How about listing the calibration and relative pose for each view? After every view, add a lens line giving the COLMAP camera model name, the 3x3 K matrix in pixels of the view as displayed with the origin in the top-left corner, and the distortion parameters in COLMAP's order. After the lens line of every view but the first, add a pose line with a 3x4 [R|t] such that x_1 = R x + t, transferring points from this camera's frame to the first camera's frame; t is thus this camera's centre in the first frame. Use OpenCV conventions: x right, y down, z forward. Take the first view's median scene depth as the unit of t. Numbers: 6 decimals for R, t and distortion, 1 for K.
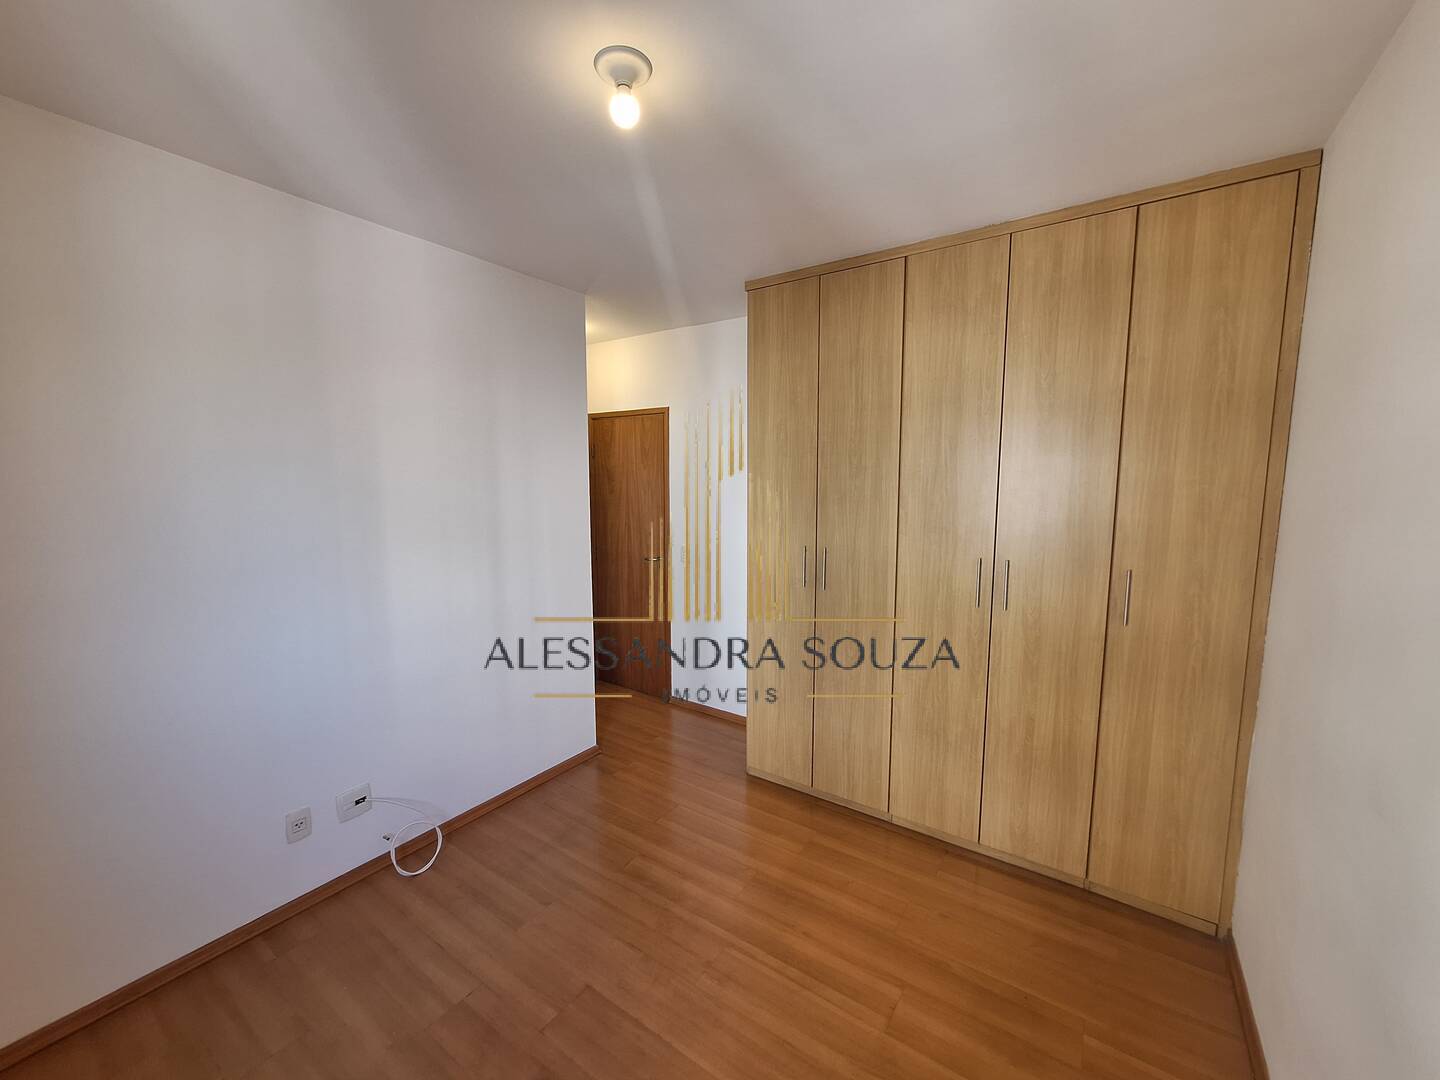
lens RADIAL K [[567.9, 0, 718.2], [0, 567.9, 536.3], [0, 0, 1]] dist [-0.001221, 0.000423]
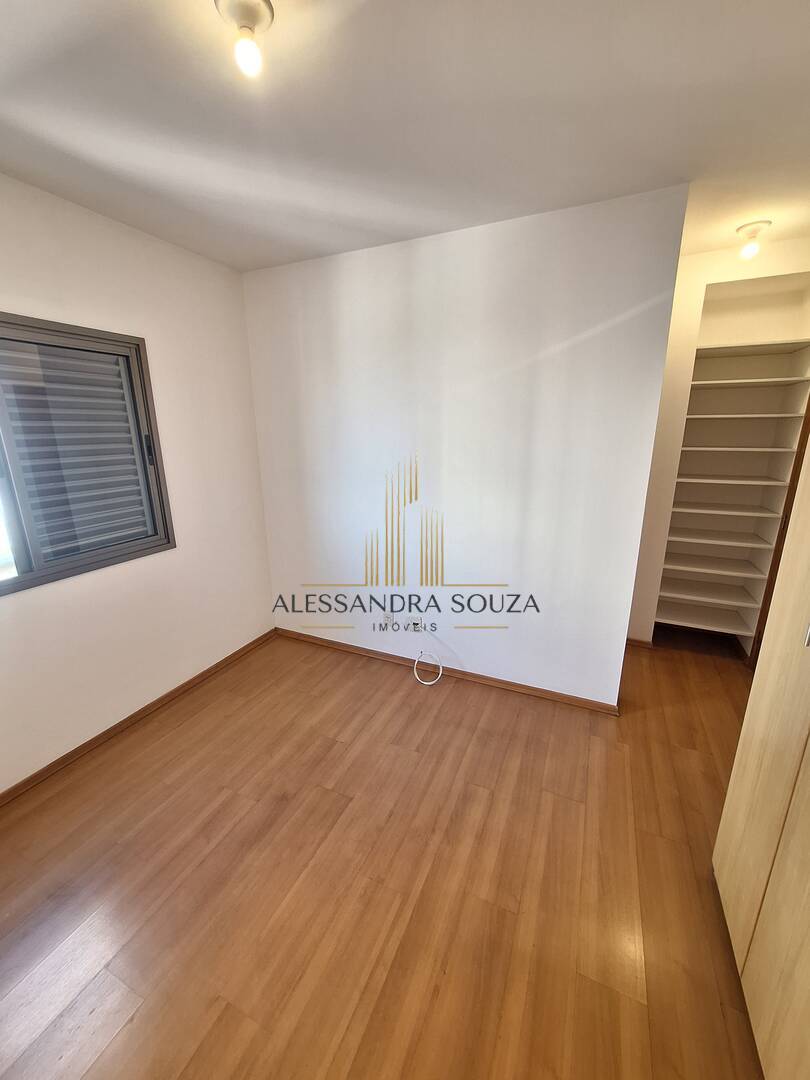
lens RADIAL K [[425.9, 0, 410.6], [0, 425.9, 542.2], [0, 0, 1]] dist [-0.001221, 0.000423]
pose [[0.180016, 0.250472, -0.951240, 0.598631], [-0.095402, 0.966925, 0.236548, -0.079302], [0.979026, 0.048167, 0.197958, 0.843602]]
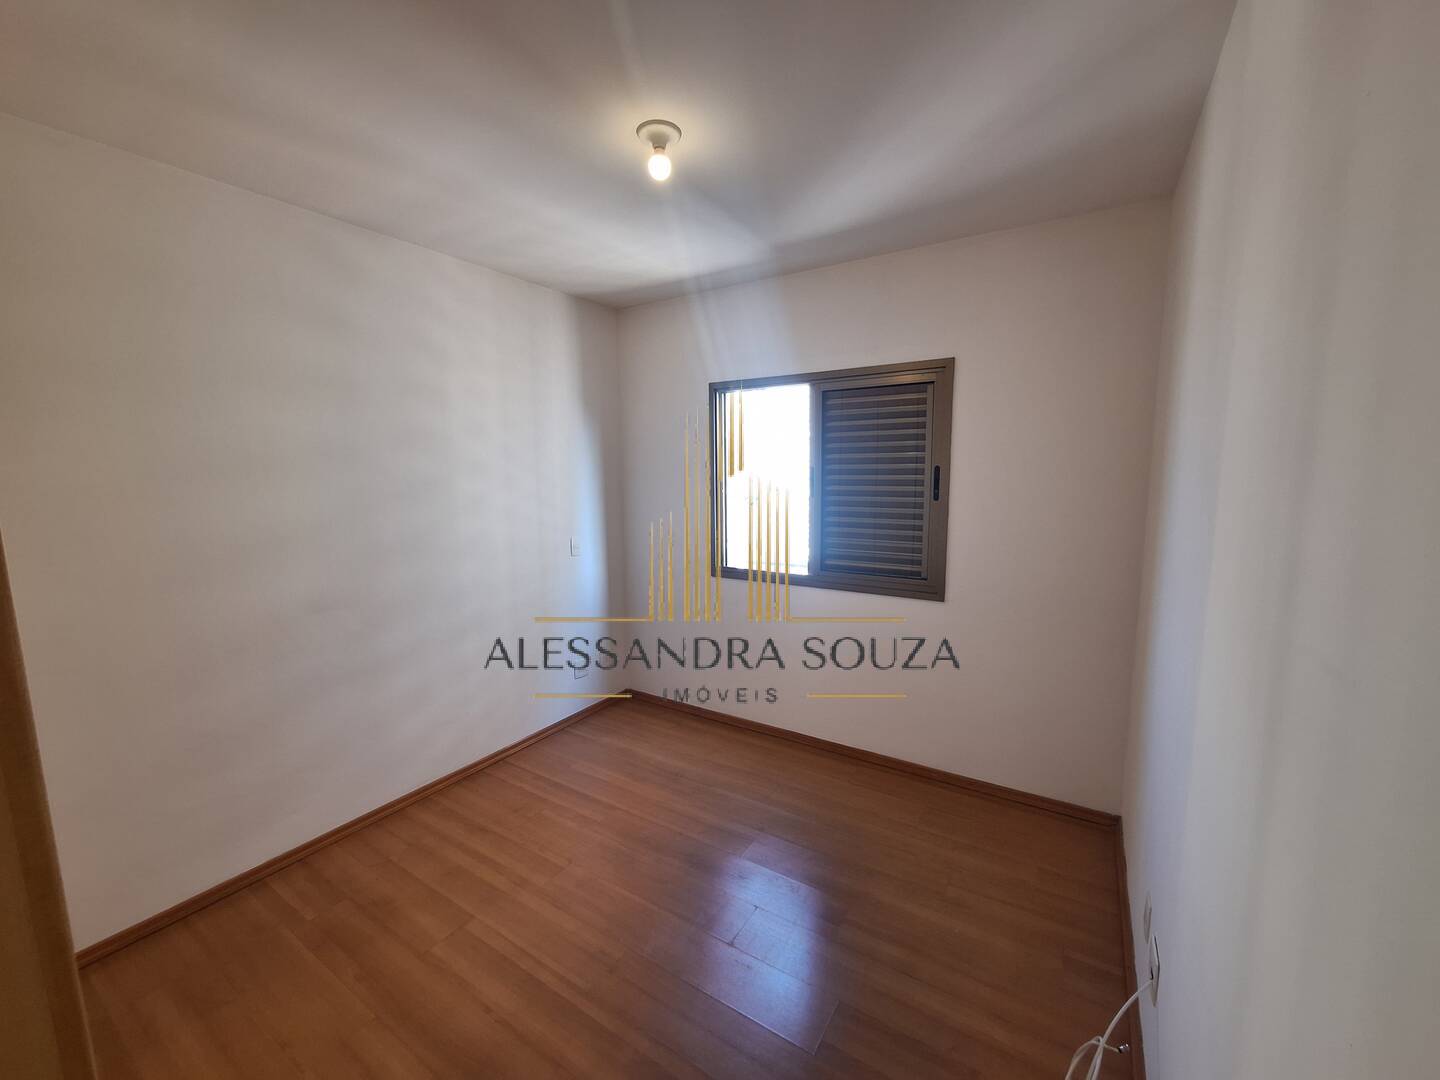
lens RADIAL K [[567.9, 0, 713.7], [0, 567.9, 538.6], [0, 0, 1]] dist [-0.001221, 0.000423]
pose [[-0.999625, 0.011723, -0.024742, -0.169430], [0.005985, 0.975398, 0.220372, -0.154088], [0.026717, 0.220141, -0.975102, 1.732447]]
